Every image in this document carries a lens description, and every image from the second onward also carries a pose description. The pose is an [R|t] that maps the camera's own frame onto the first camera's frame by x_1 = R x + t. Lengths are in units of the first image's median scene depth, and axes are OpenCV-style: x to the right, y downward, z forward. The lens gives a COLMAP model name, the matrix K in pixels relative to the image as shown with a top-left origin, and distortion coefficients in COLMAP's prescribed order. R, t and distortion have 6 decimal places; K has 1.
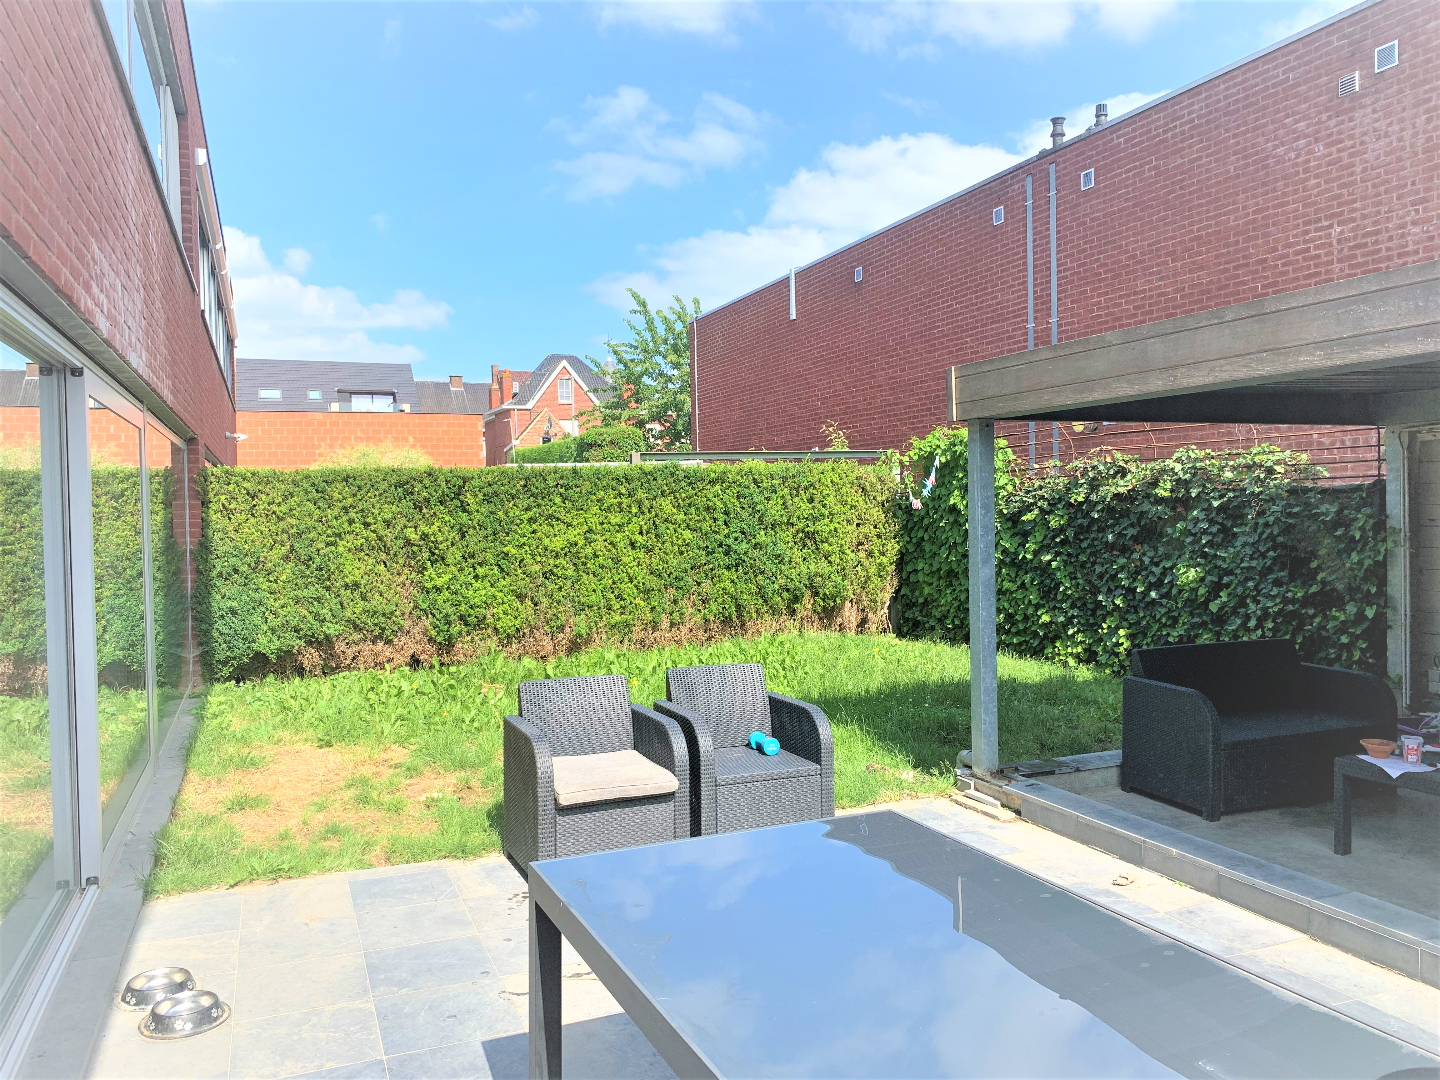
lens RADIAL K [[1087.0, 0, 722.3], [0, 1087.0, 521.8], [0, 0, 1]] dist [0.049564, -0.091615]
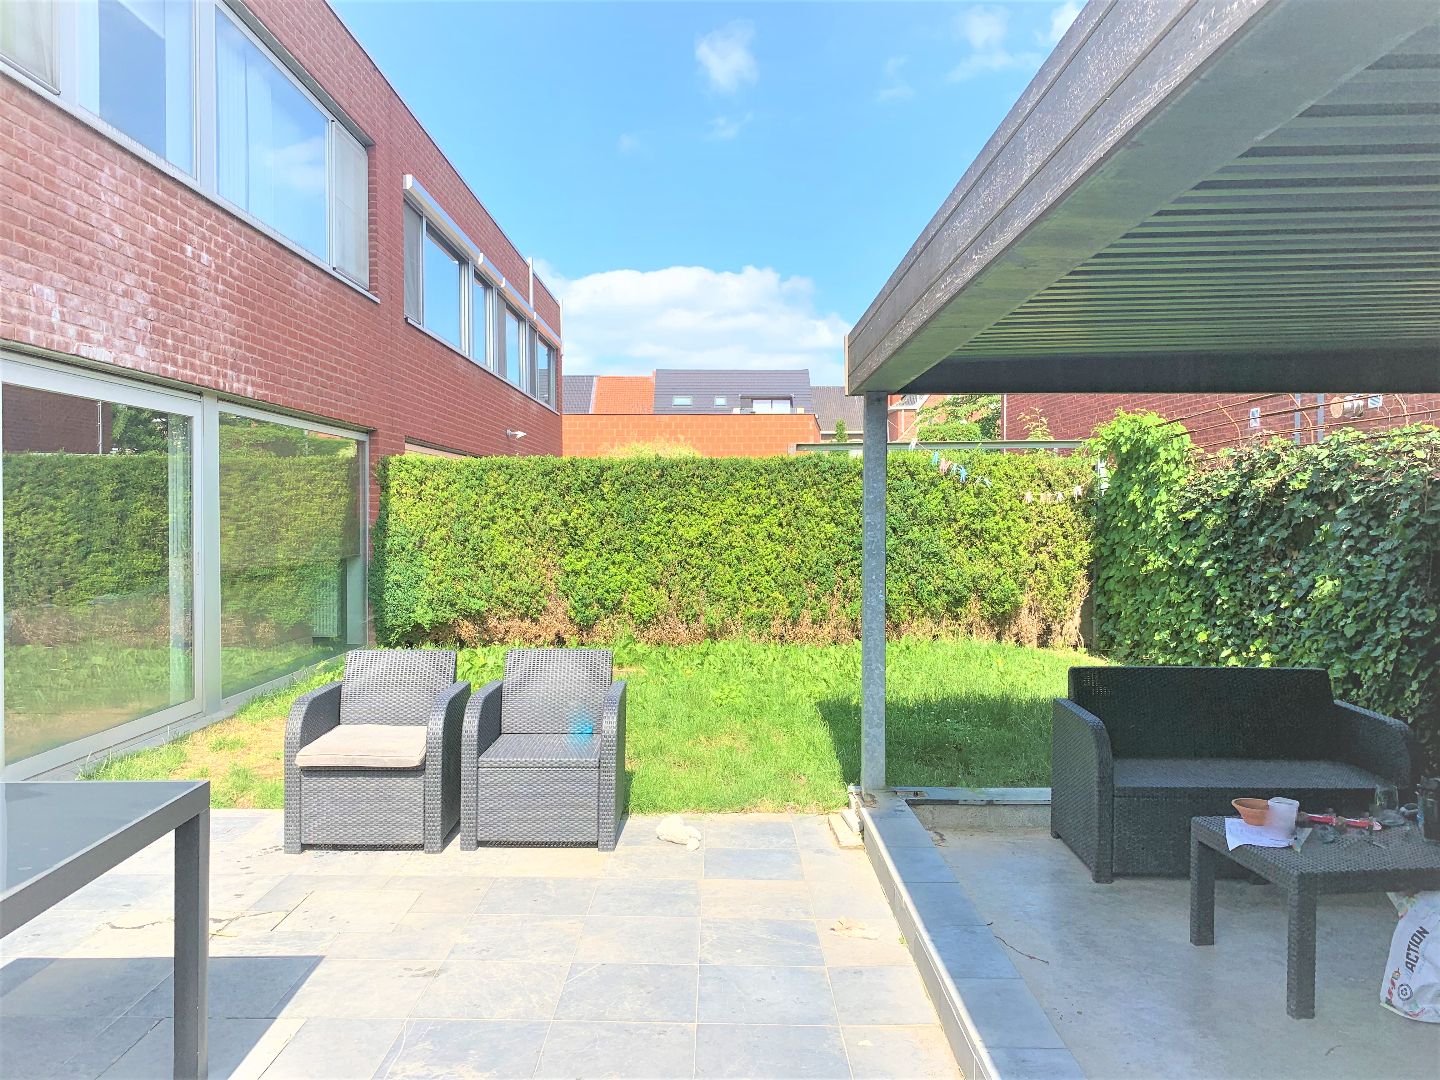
lens RADIAL K [[1083.3, 0, 720.0], [0, 1083.3, 540.0], [0, 0, 1]] dist [0.063212, -0.193146]
pose [[0.923142, 0.028891, -0.383372, 0.268196], [-0.023685, 0.999552, 0.018294, 0.007569], [0.383728, -0.007808, 0.923413, 0.085734]]
